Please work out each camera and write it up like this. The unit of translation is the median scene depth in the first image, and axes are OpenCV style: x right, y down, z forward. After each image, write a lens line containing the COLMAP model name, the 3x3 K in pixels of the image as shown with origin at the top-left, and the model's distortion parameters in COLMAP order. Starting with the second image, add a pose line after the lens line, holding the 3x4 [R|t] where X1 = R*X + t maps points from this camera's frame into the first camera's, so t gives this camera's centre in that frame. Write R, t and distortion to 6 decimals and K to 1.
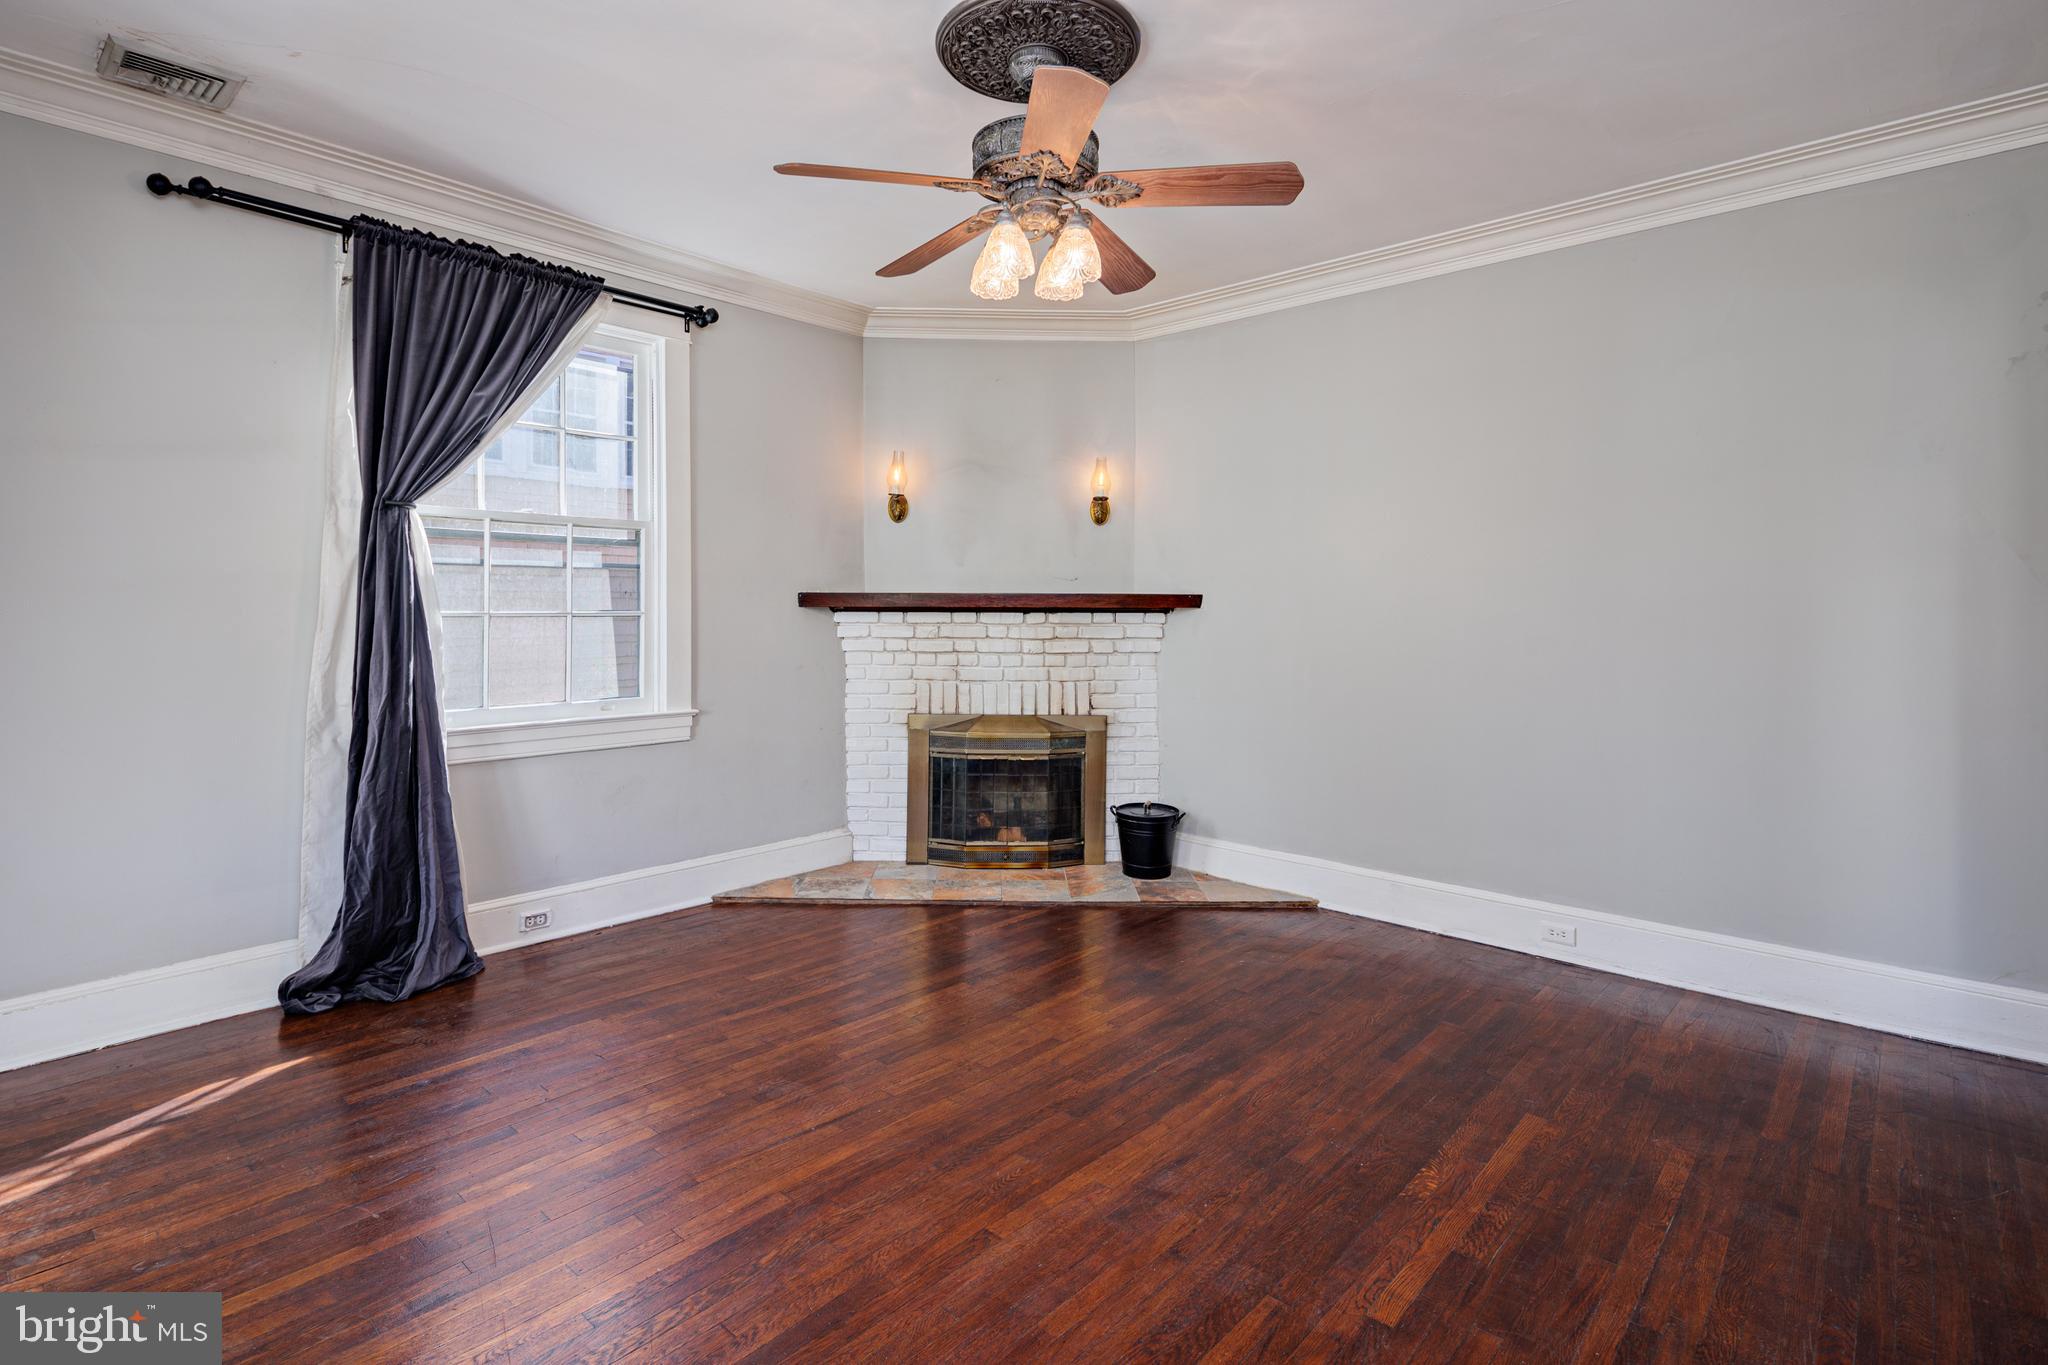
lens RADIAL K [[990.5, 0, 1018.2], [0, 990.5, 598.6], [0, 0, 1]] dist [-0.004345, -0.000619]
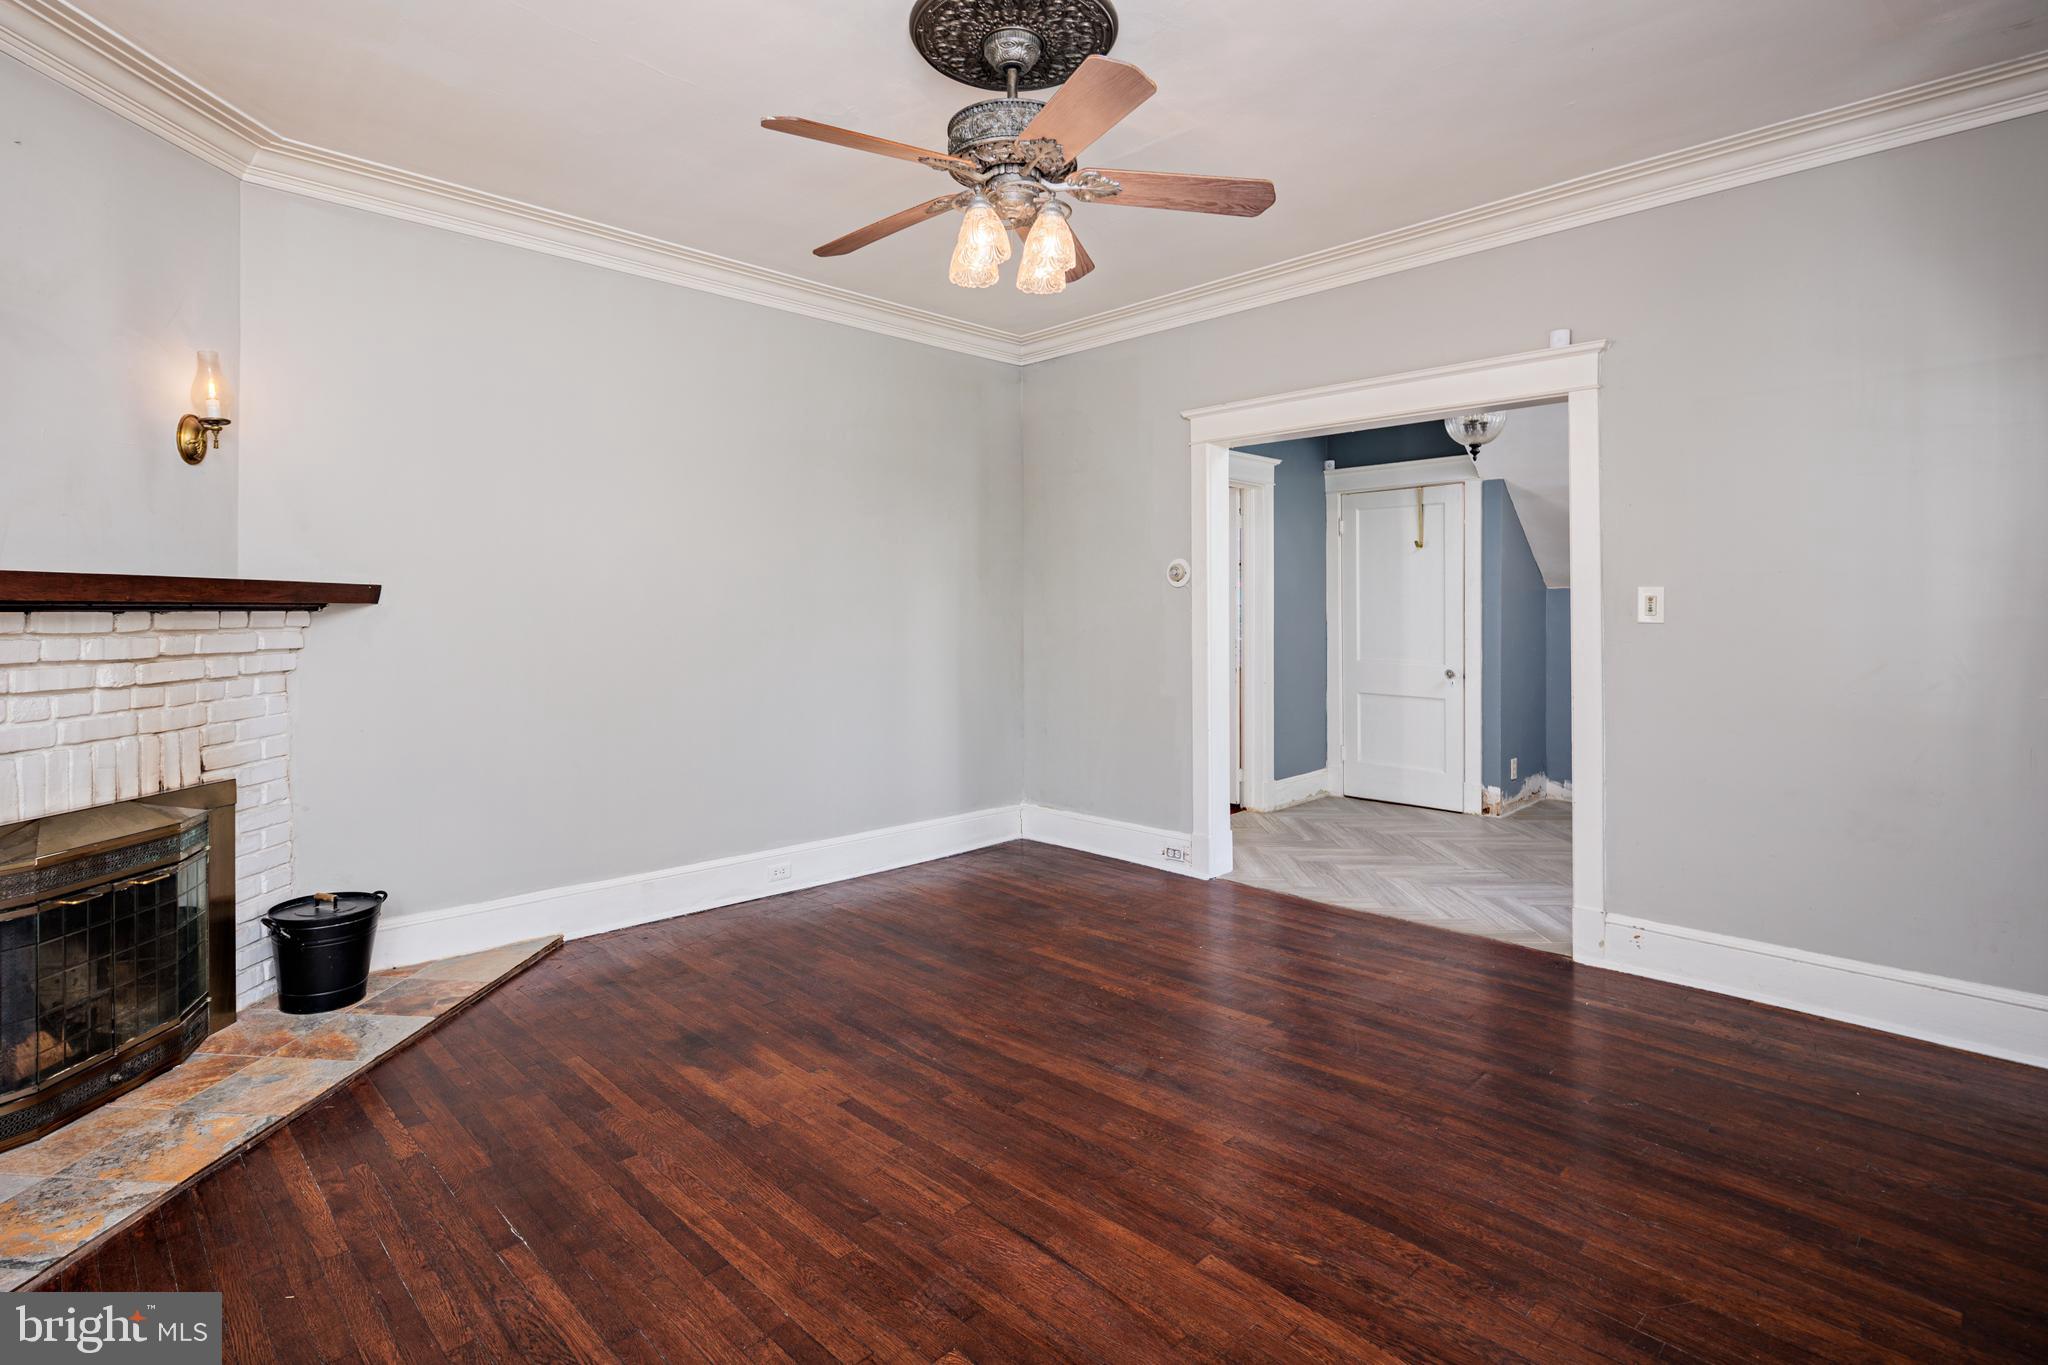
lens RADIAL K [[990.5, 0, 1018.2], [0, 990.5, 598.6], [0, 0, 1]] dist [-0.004345, -0.000619]
pose [[0.063455, 0.006115, 0.997966, -0.504688], [-0.009264, 0.999942, -0.005538, 0.005526], [-0.997942, -0.008894, 0.063508, 0.492284]]
